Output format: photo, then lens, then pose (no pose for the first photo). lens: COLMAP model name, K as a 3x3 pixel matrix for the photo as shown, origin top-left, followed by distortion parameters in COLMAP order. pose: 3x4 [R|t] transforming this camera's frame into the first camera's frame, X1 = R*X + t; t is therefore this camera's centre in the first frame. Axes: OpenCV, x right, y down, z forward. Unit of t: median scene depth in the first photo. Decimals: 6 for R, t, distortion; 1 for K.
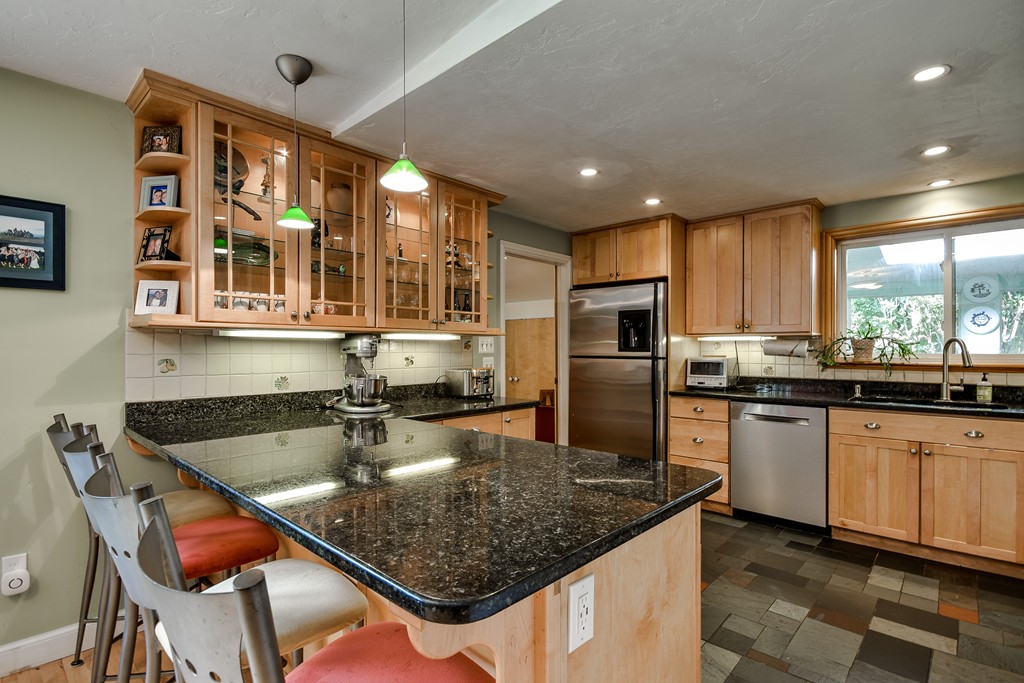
lens RADIAL K [[503.1, 0, 478.8], [0, 503.1, 352.5], [0, 0, 1]] dist [0.002832, -0.002171]
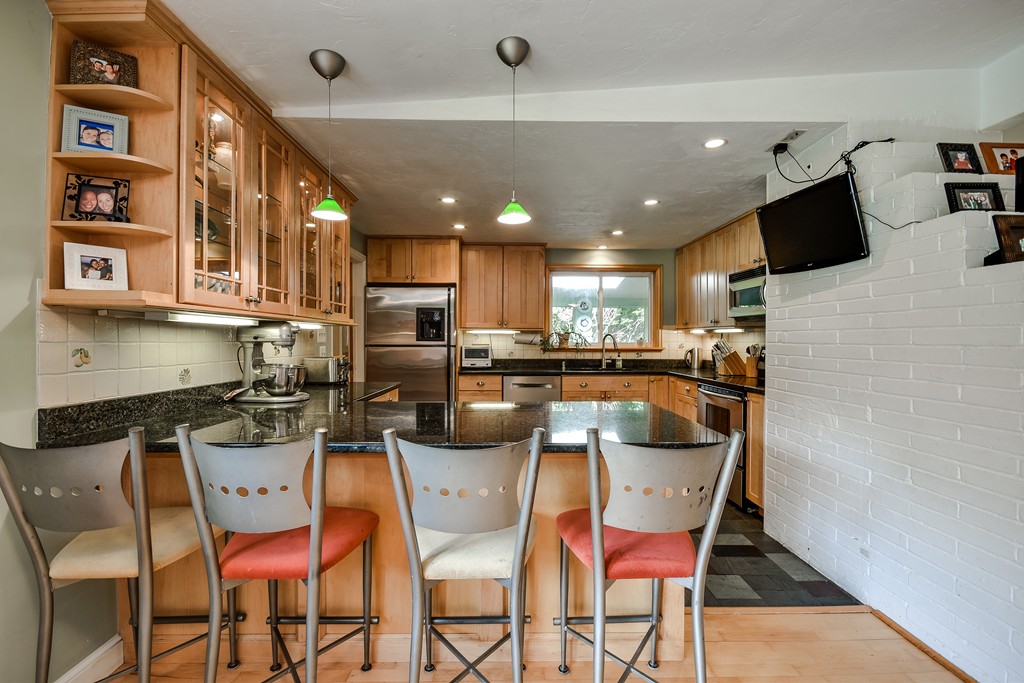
lens RADIAL K [[481.9, 0, 507.6], [0, 481.9, 346.6], [0, 0, 1]] dist [-0.001725, -0.004058]
pose [[0.706321, -0.006437, 0.707862, -0.559250], [0.002066, 0.999973, 0.007032, 0.005262], [-0.707888, -0.003505, 0.706316, 0.030262]]
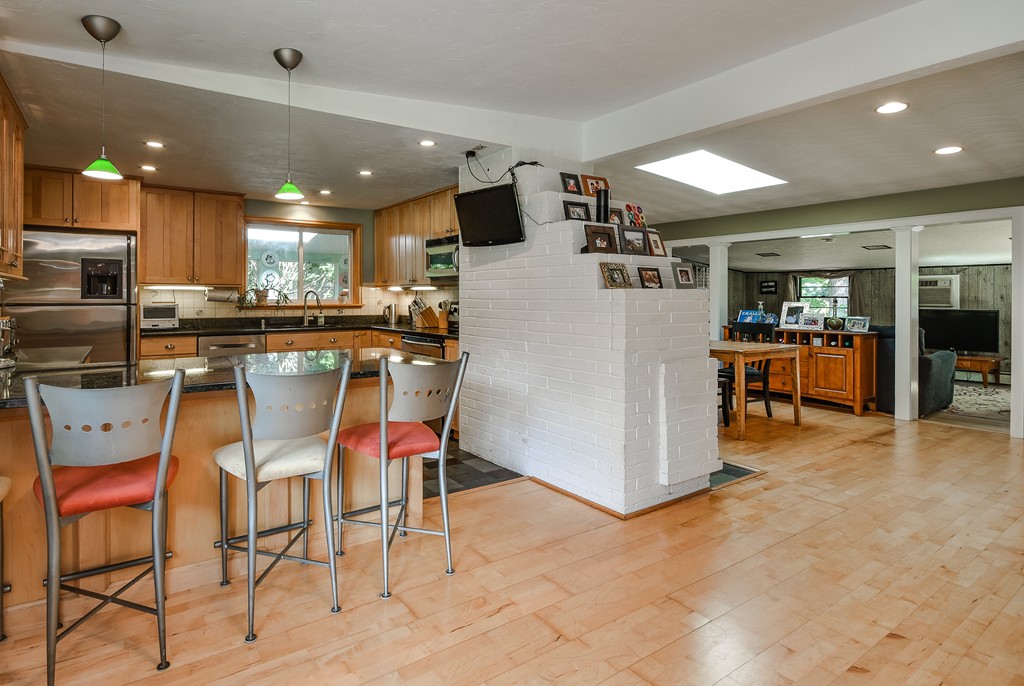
lens RADIAL K [[571.6, 0, 463.4], [0, 571.6, 295.4], [0, 0, 1]] dist [0.027134, -0.001895]
pose [[0.233381, 0.004331, 0.972376, -0.944587], [0.006076, 0.999964, -0.005912, 0.004728], [-0.972366, 0.007288, 0.233346, -0.007528]]
